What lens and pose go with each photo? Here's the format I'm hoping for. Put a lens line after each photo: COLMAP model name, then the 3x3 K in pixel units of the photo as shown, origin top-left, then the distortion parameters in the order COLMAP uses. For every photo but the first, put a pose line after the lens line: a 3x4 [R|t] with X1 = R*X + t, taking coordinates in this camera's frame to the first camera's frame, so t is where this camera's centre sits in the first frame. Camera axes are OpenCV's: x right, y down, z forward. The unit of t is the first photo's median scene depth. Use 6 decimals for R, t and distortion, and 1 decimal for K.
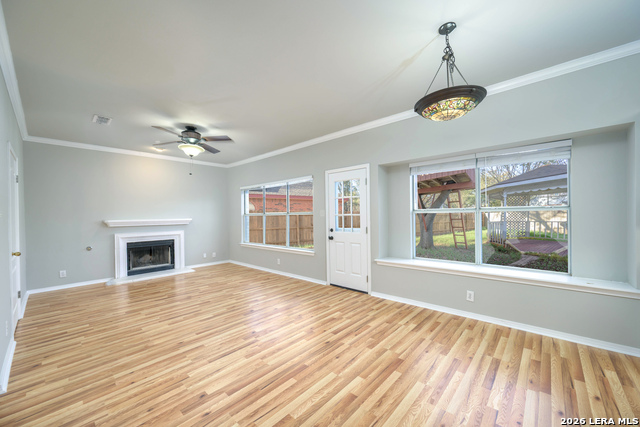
lens RADIAL K [[244.3, 0, 320.0], [0, 244.3, 213.5], [0, 0, 1]] dist [0.000320, 0.000051]
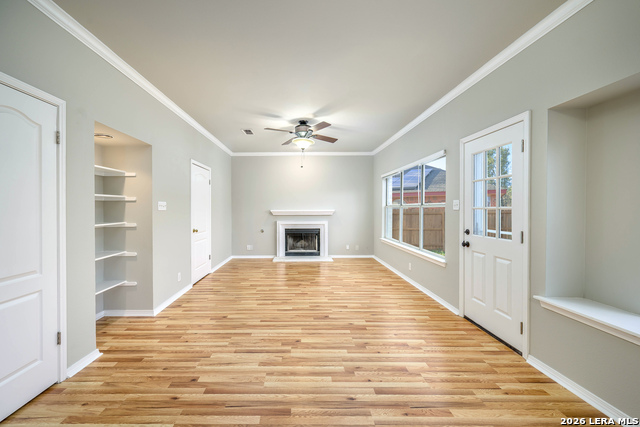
lens RADIAL K [[257.1, 0, 319.3], [0, 257.1, 210.2], [0, 0, 1]] dist [-0.000894, -0.000097]
pose [[0.677013, 0.019256, -0.735719, 0.309422], [-0.001722, 0.999696, 0.024580, -0.004948], [0.735969, -0.015374, 0.676840, 0.299301]]
